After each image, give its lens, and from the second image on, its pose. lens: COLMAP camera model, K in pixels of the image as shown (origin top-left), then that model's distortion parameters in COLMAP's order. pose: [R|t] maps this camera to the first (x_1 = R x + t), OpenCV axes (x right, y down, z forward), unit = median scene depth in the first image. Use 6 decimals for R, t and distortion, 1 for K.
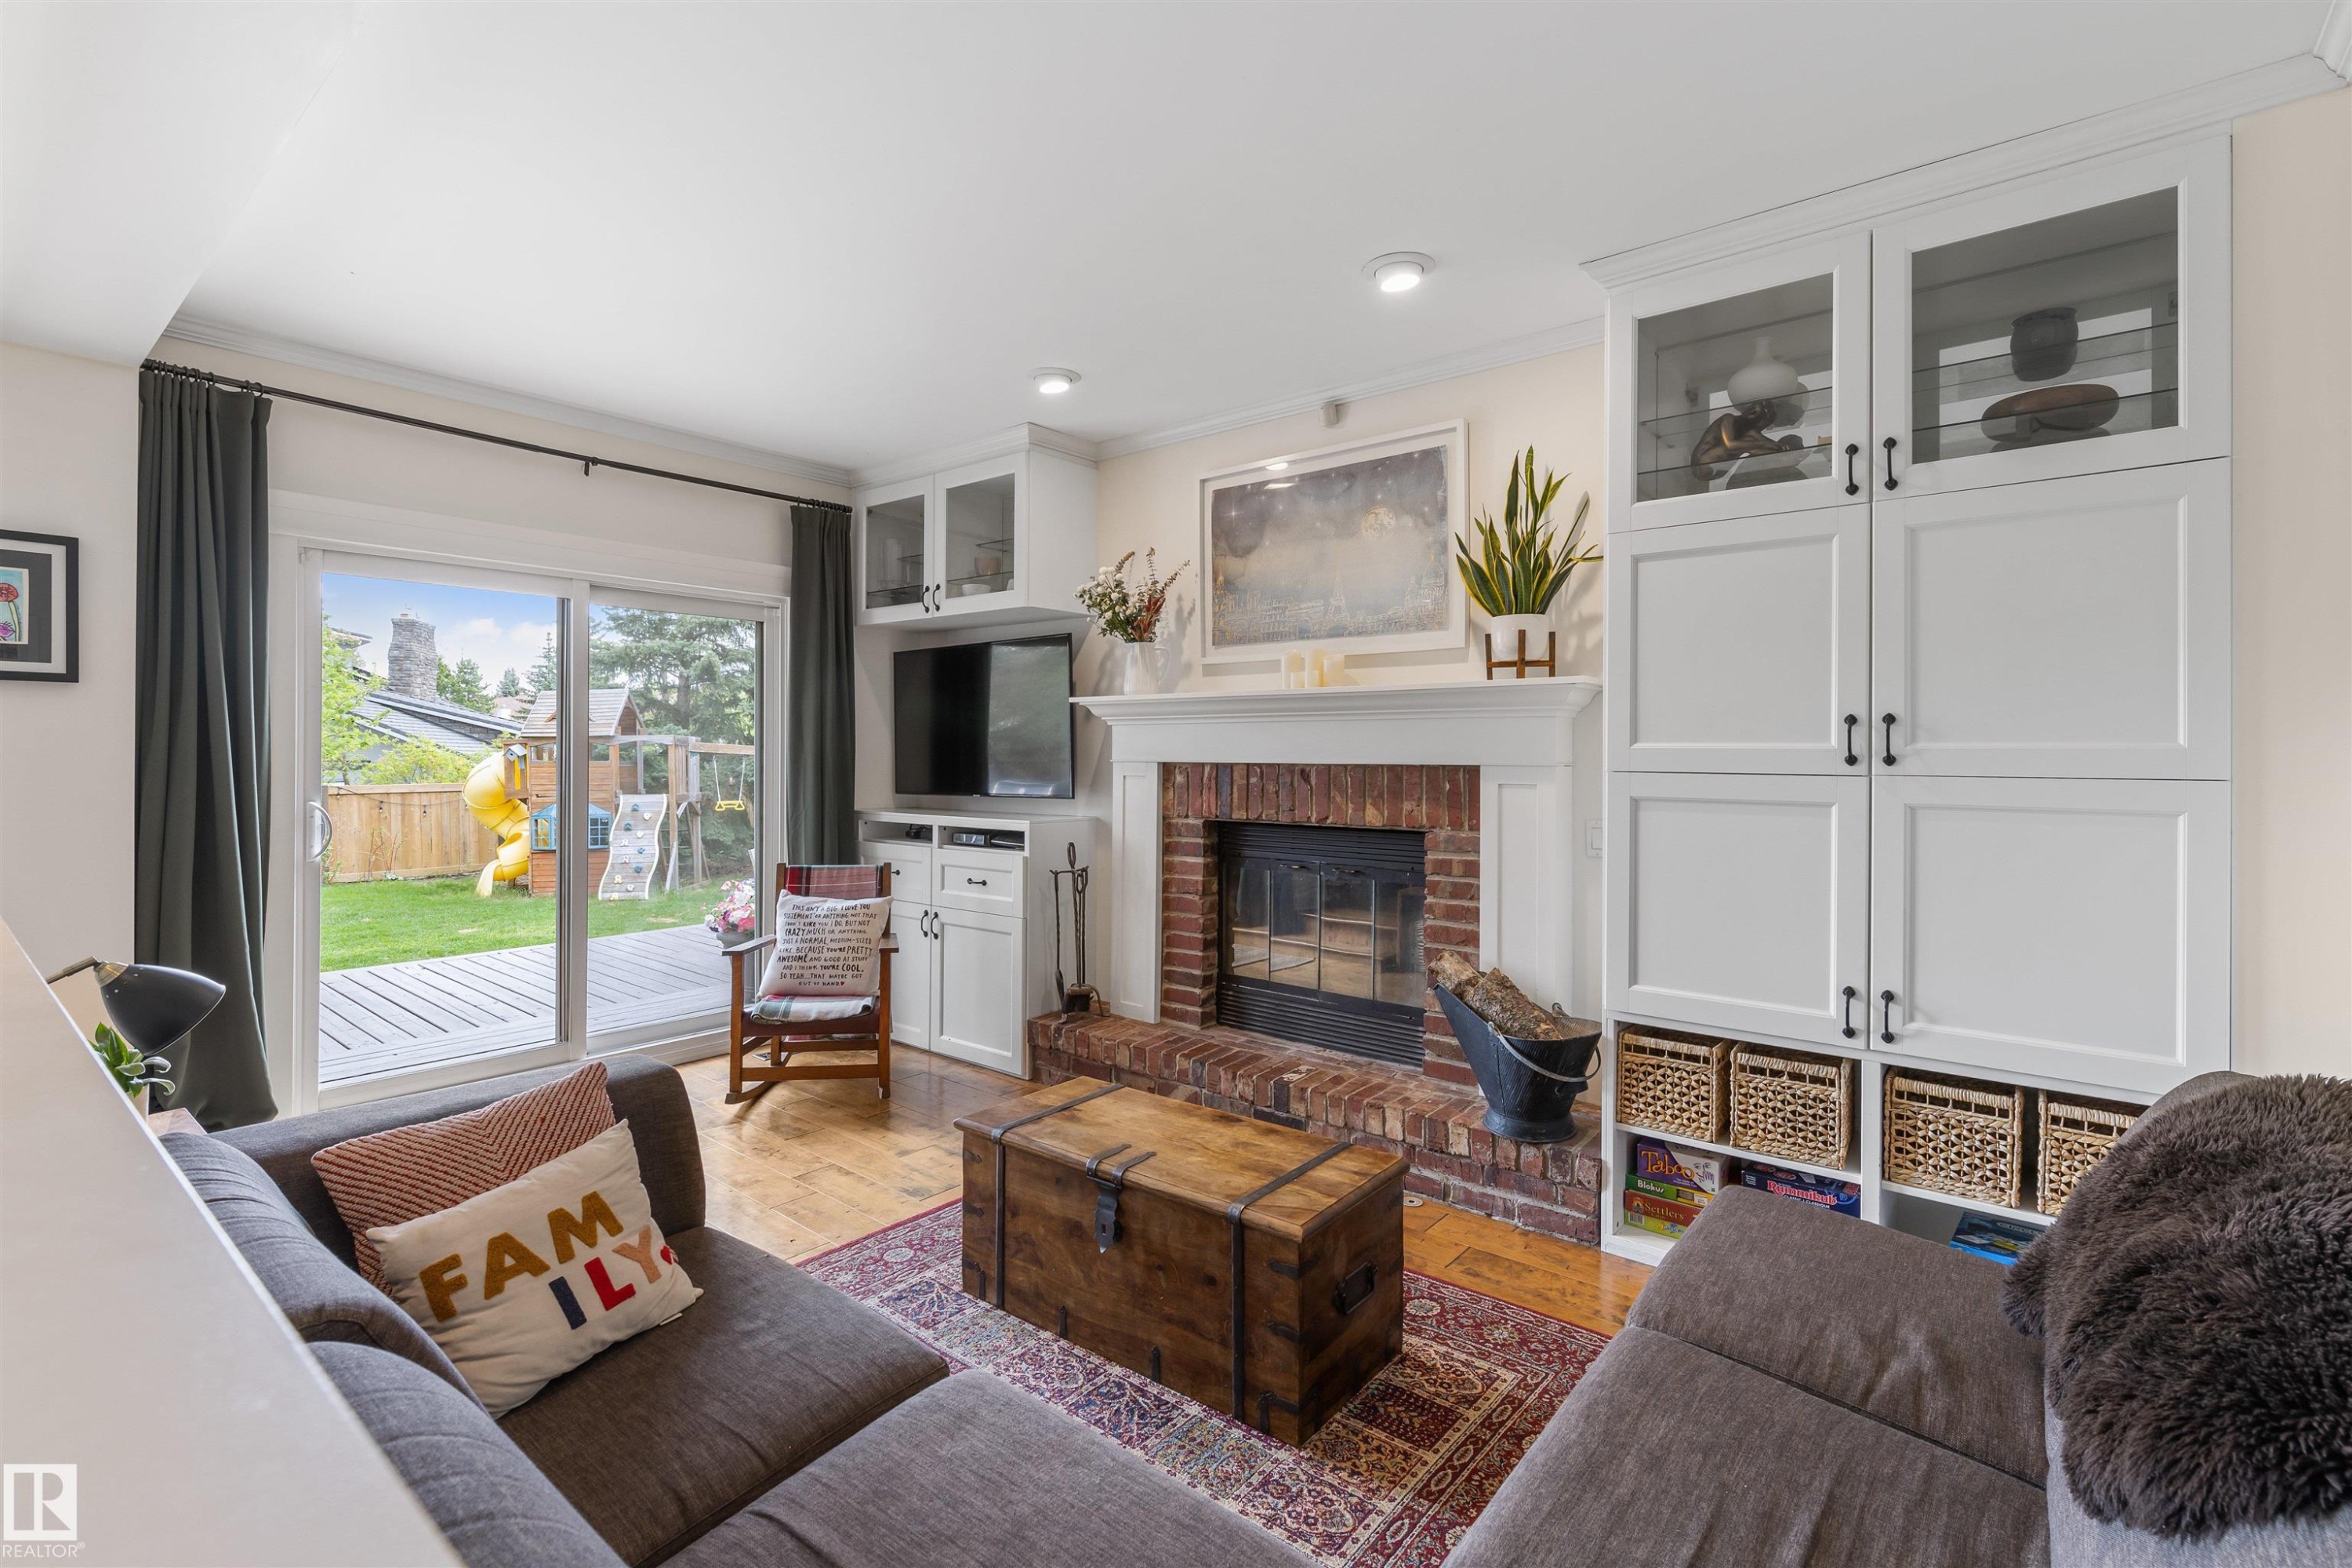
lens RADIAL K [[1062.1, 0, 1172.4], [0, 1062.1, 733.4], [0, 0, 1]] dist [-0.002185, -0.000107]
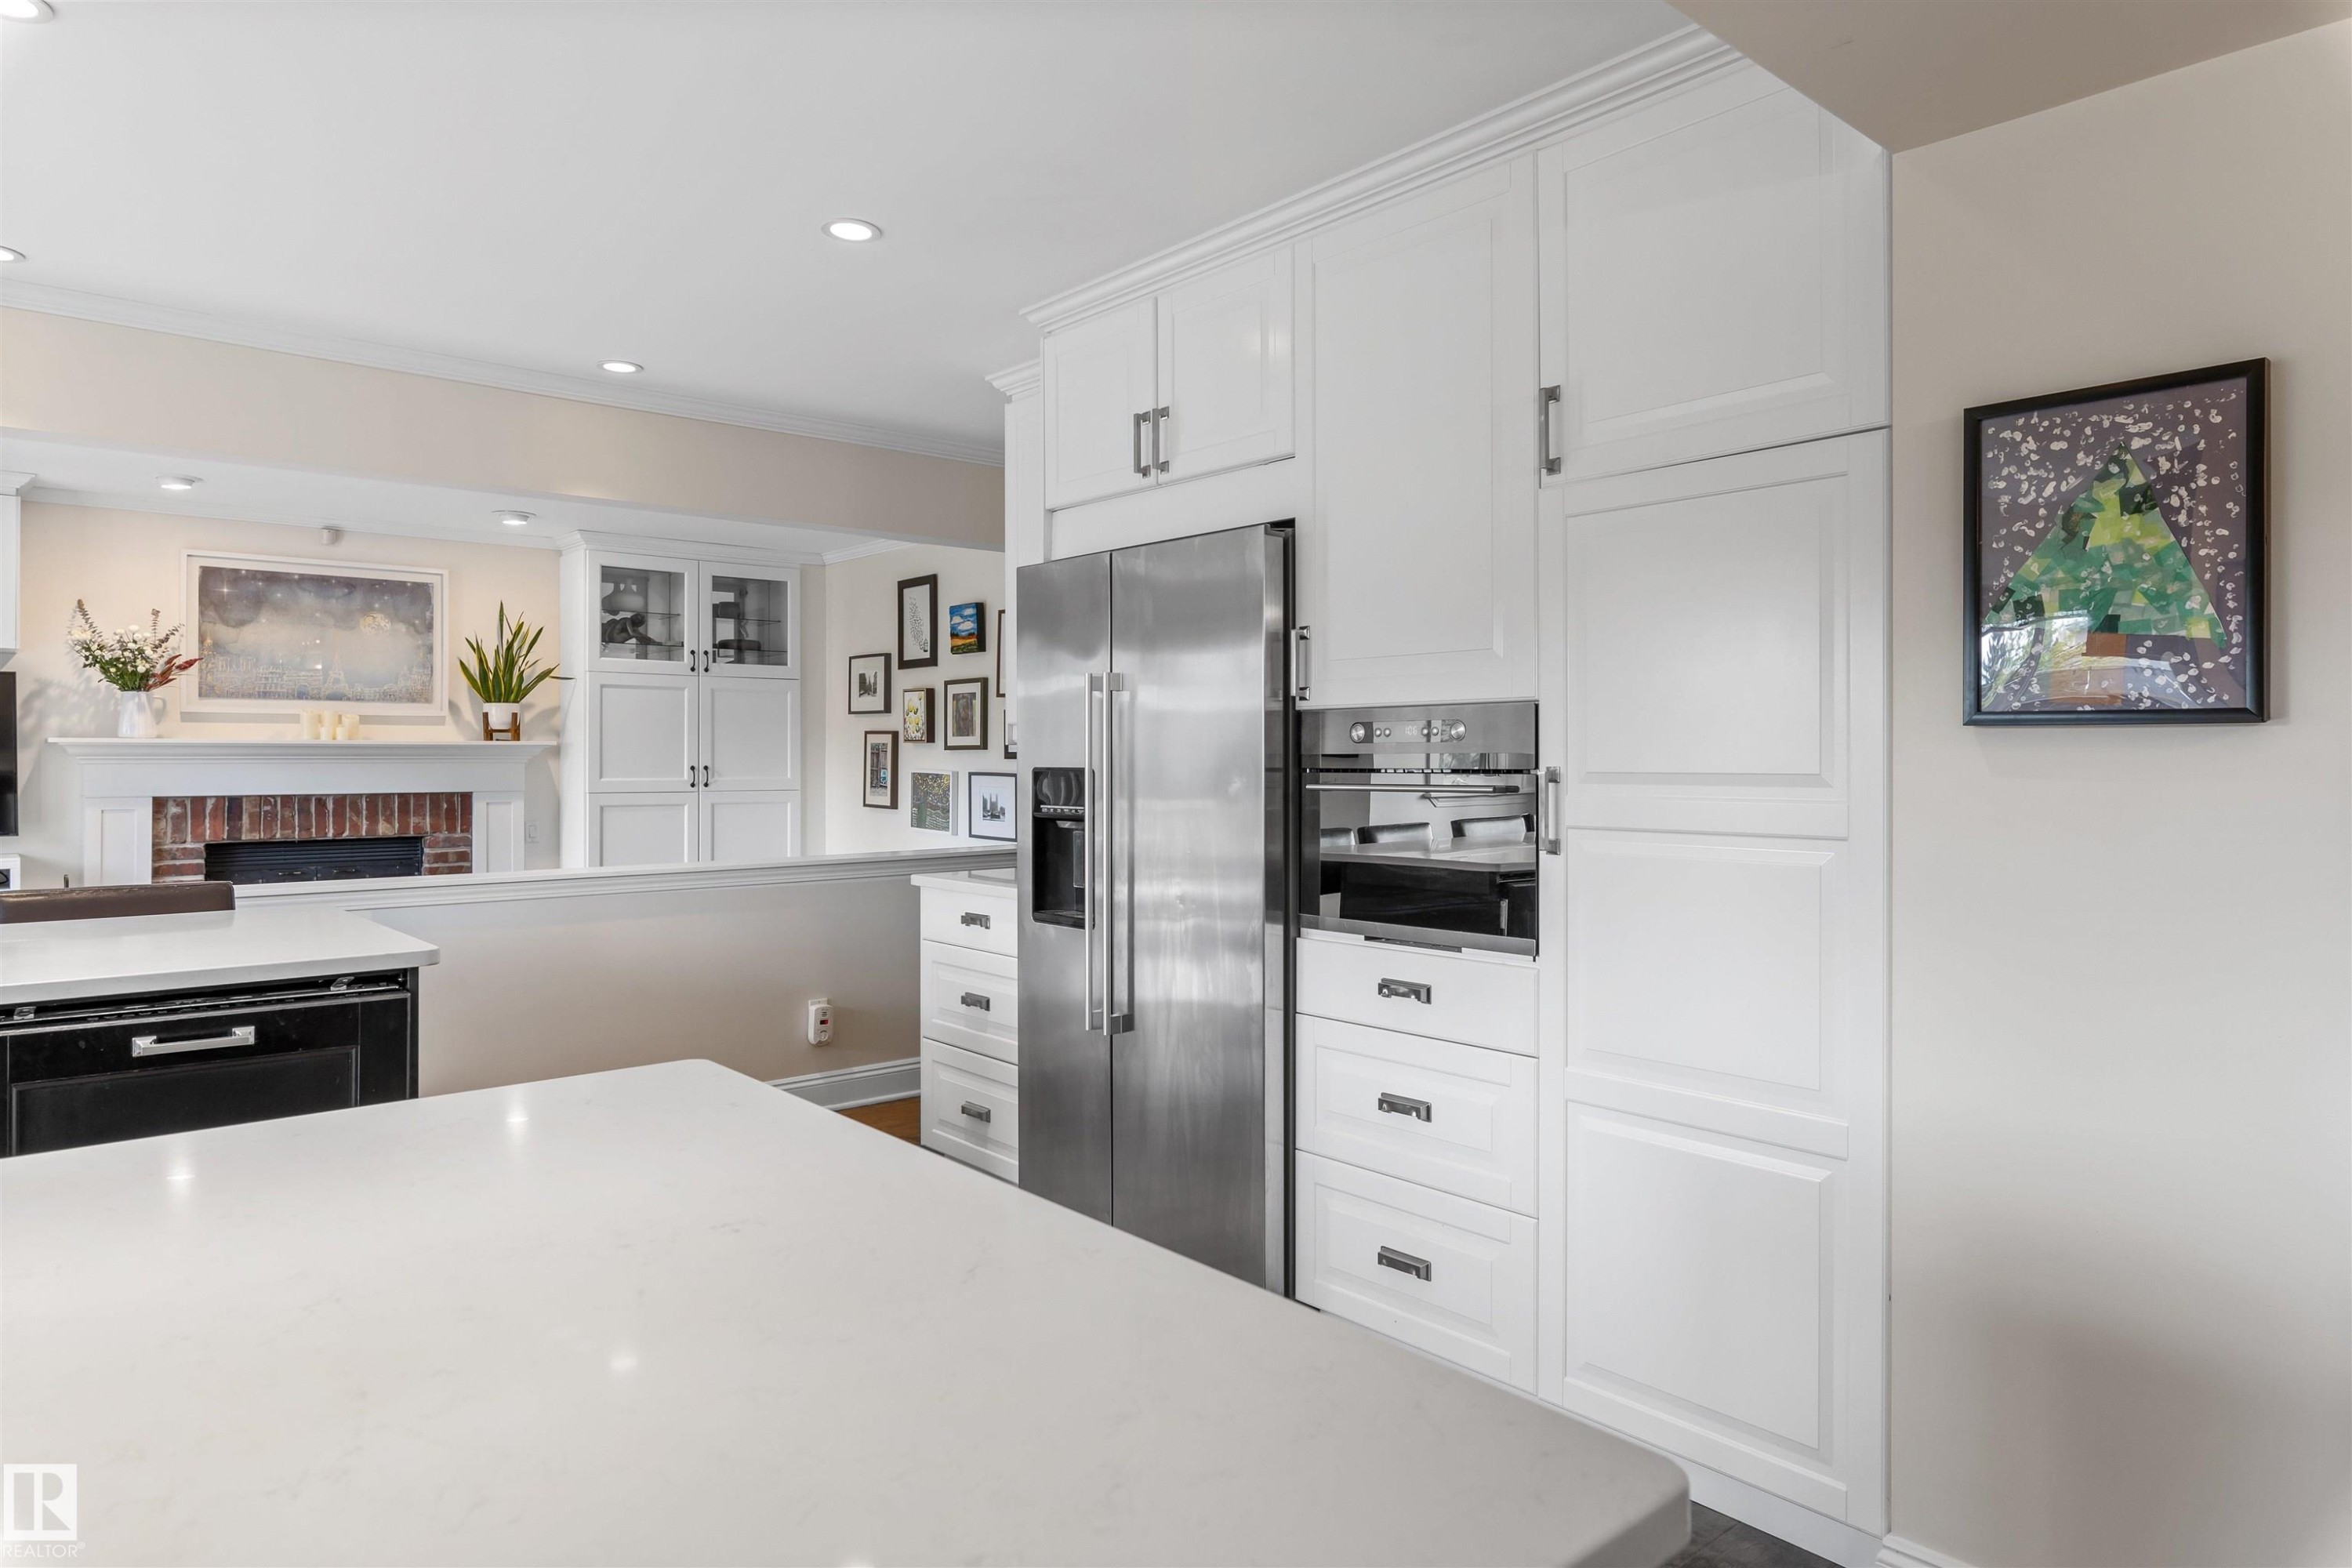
lens RADIAL K [[1389.6, 0, 1175.8], [0, 1389.6, 771.8], [0, 0, 1]] dist [0.000200, 0.000068]
pose [[0.164936, -0.008770, 0.986265, -1.524629], [-0.013654, 0.999844, 0.011175, -0.036499], [-0.986210, -0.015310, 0.164791, -0.384819]]
